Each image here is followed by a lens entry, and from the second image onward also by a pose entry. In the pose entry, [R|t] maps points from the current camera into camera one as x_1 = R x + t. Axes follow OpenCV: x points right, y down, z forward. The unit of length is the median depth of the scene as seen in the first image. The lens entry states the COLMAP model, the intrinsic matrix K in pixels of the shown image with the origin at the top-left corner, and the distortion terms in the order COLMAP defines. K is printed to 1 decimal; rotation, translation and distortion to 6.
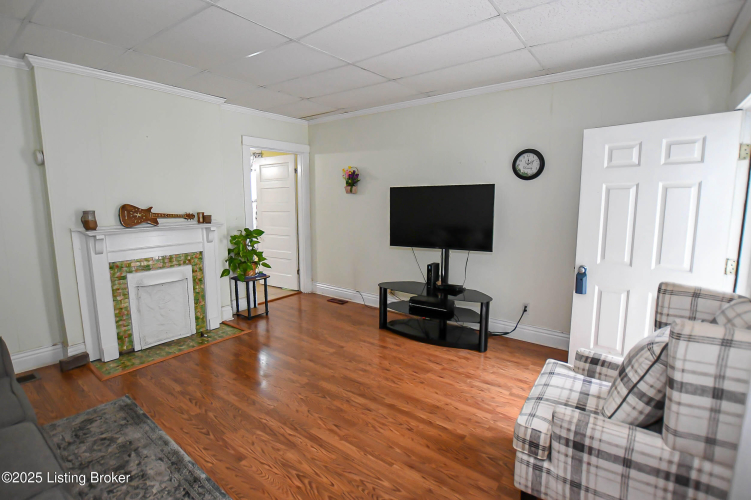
lens RADIAL K [[349.0, 0, 381.9], [0, 349.0, 247.6], [0, 0, 1]] dist [-0.024341, -0.000167]
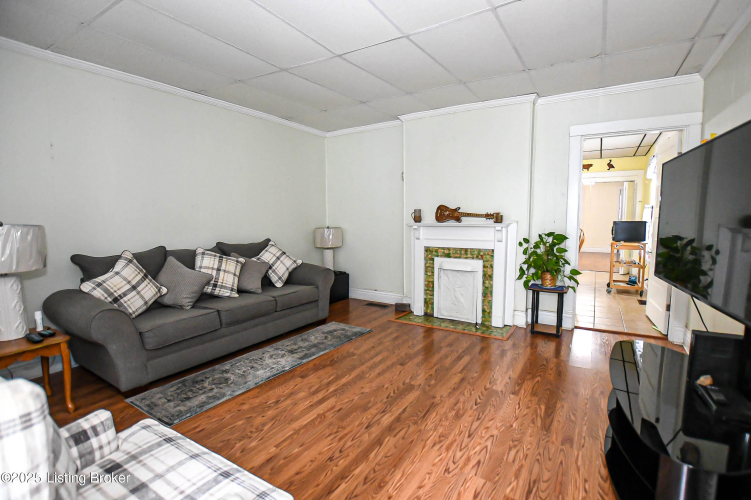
lens RADIAL K [[349.0, 0, 381.9], [0, 349.0, 247.6], [0, 0, 1]] dist [-0.024341, -0.000167]
pose [[0.102939, 0.091548, -0.990466, 0.563045], [-0.131761, 0.988236, 0.077648, -0.037024], [0.985922, 0.122511, 0.113790, 0.625389]]
